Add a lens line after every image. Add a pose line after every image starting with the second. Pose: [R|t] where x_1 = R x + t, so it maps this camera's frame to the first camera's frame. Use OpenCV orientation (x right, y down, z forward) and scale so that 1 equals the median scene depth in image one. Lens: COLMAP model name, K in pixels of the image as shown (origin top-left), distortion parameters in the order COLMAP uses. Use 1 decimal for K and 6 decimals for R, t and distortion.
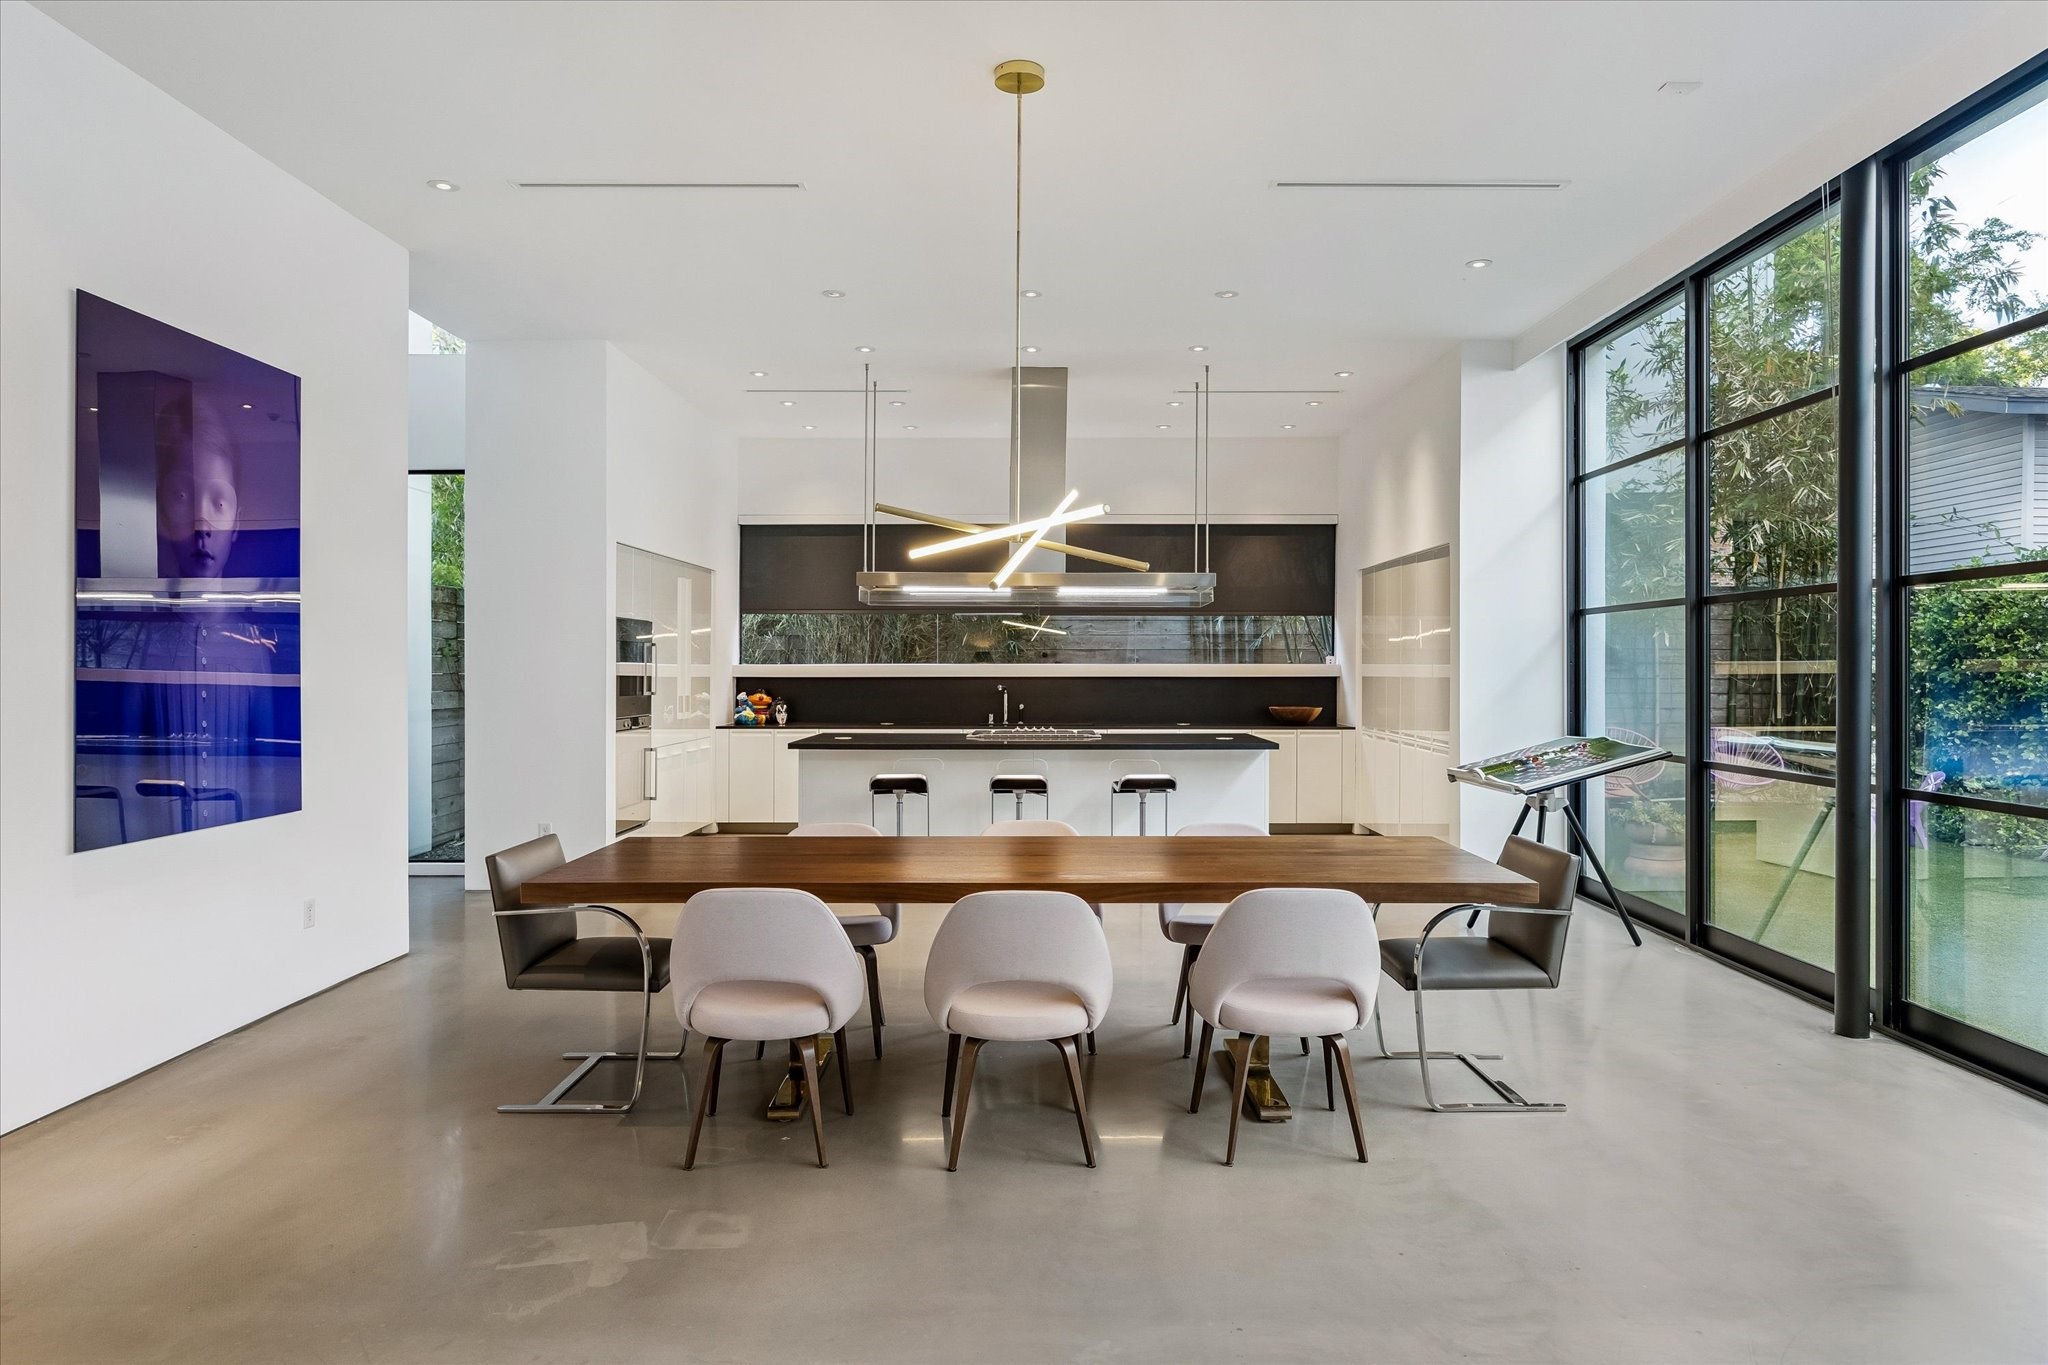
lens RADIAL K [[1246.1, 0, 1024.2], [0, 1246.1, 684.4], [0, 0, 1]] dist [-0.006563, 0.000169]
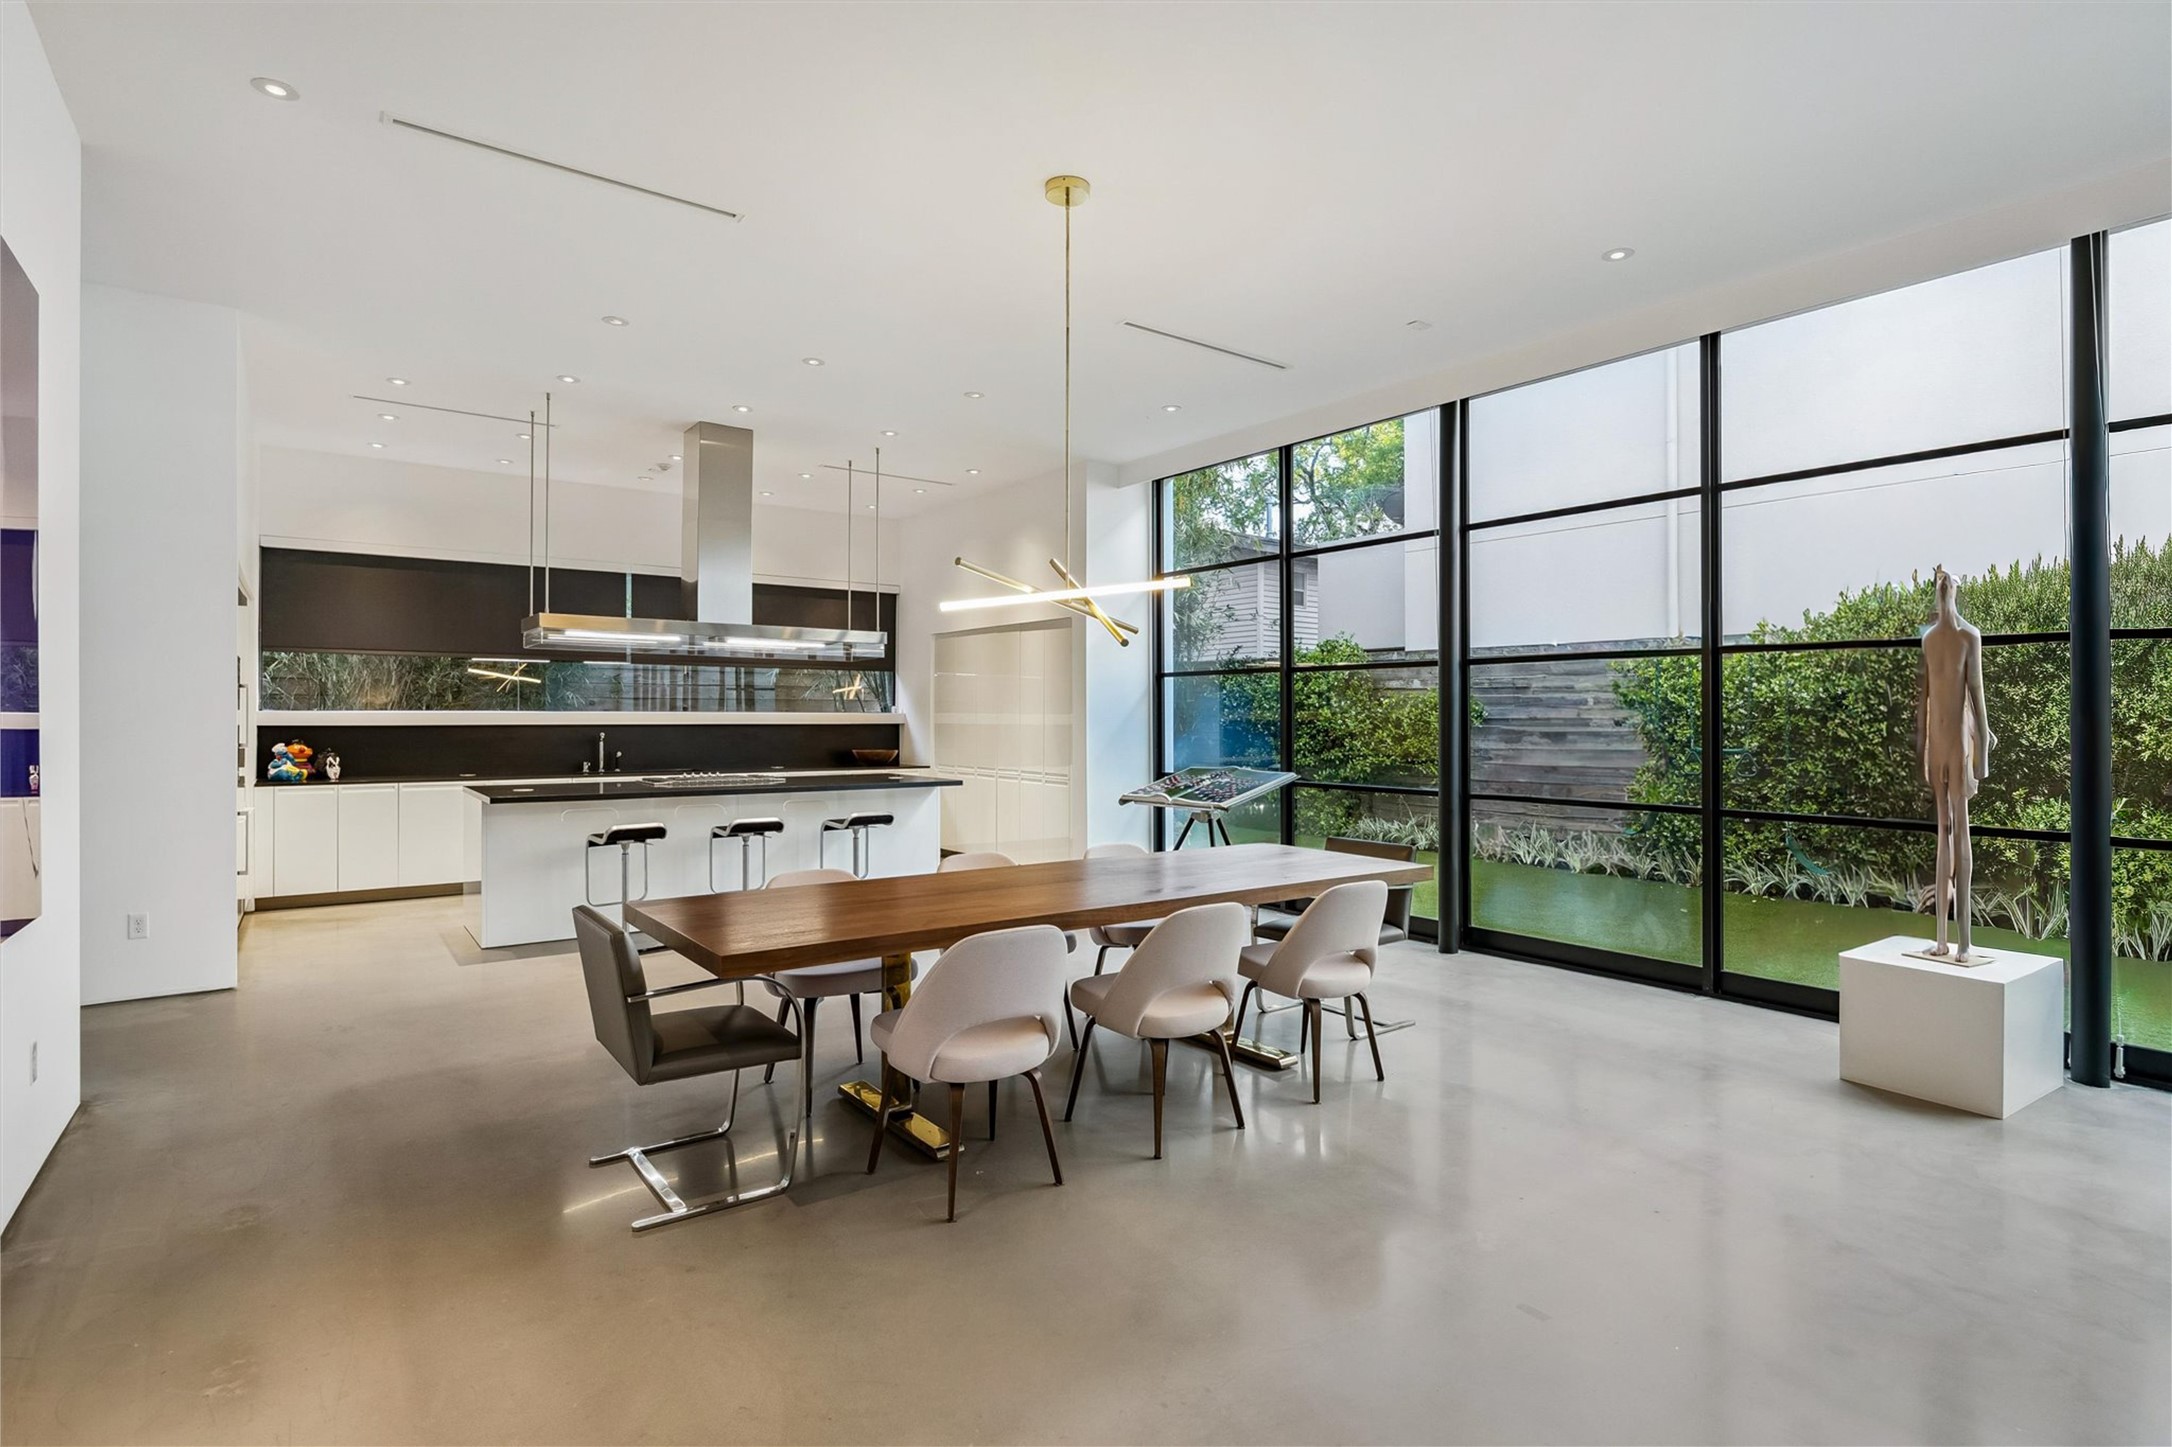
lens RADIAL K [[1080.1, 0, 1083.9], [0, 1080.1, 733.4], [0, 0, 1]] dist [-0.002084, -0.000331]
pose [[0.808605, -0.007359, 0.588306, -0.245459], [0.005929, 0.999973, 0.004360, -0.000558], [-0.588322, -0.000037, 0.808627, 0.086860]]
